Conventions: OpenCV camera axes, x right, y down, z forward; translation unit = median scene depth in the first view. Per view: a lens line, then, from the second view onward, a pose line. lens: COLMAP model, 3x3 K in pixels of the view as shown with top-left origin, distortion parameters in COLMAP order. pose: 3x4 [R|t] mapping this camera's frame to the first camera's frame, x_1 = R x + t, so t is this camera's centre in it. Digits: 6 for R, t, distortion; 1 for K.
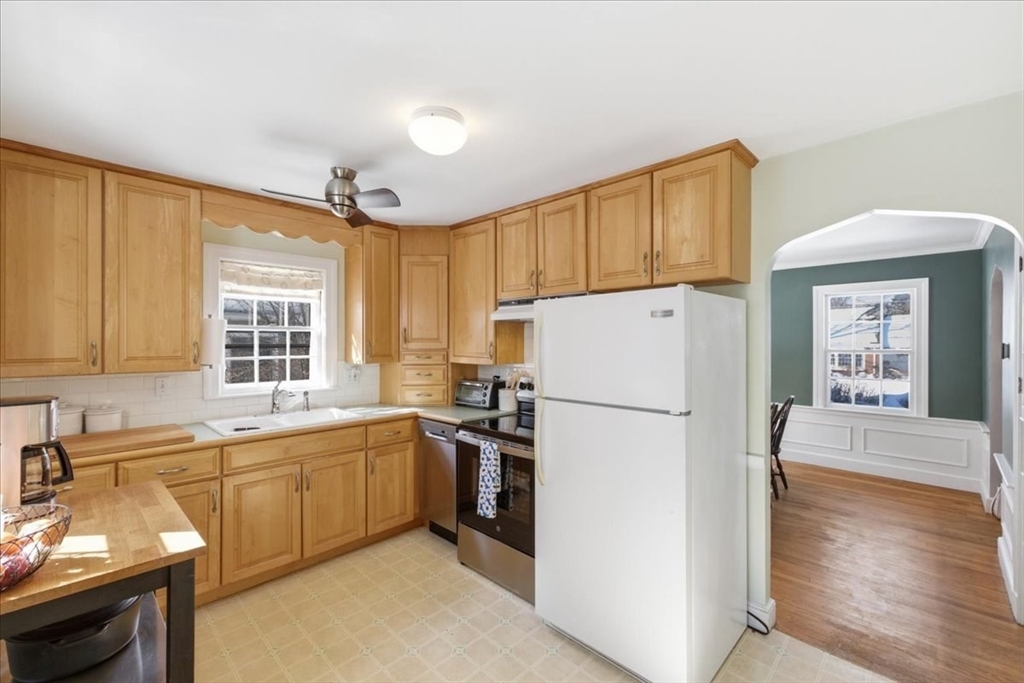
lens RADIAL K [[424.5, 0, 506.4], [0, 424.5, 340.8], [0, 0, 1]] dist [0.001354, 0.000051]
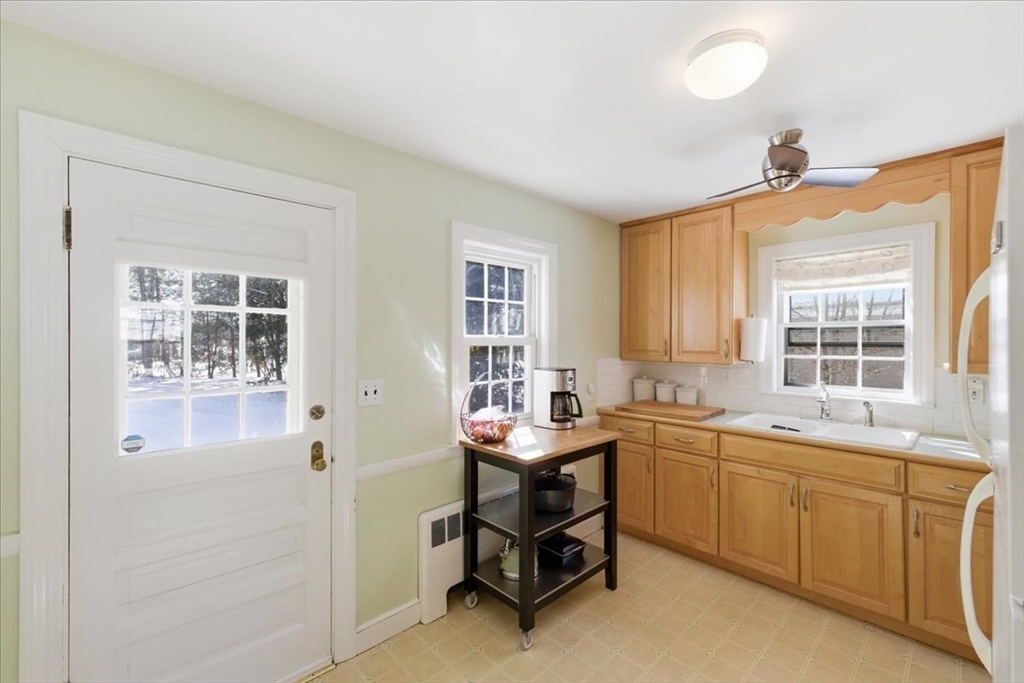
lens RADIAL K [[424.5, 0, 506.4], [0, 424.5, 341.2], [0, 0, 1]] dist [0.001354, 0.000051]
pose [[-0.035722, 0.002949, -0.999357, 0.384472], [0.001390, 0.999995, 0.002902, 0.002783], [0.999361, -0.001286, -0.035726, 0.387930]]
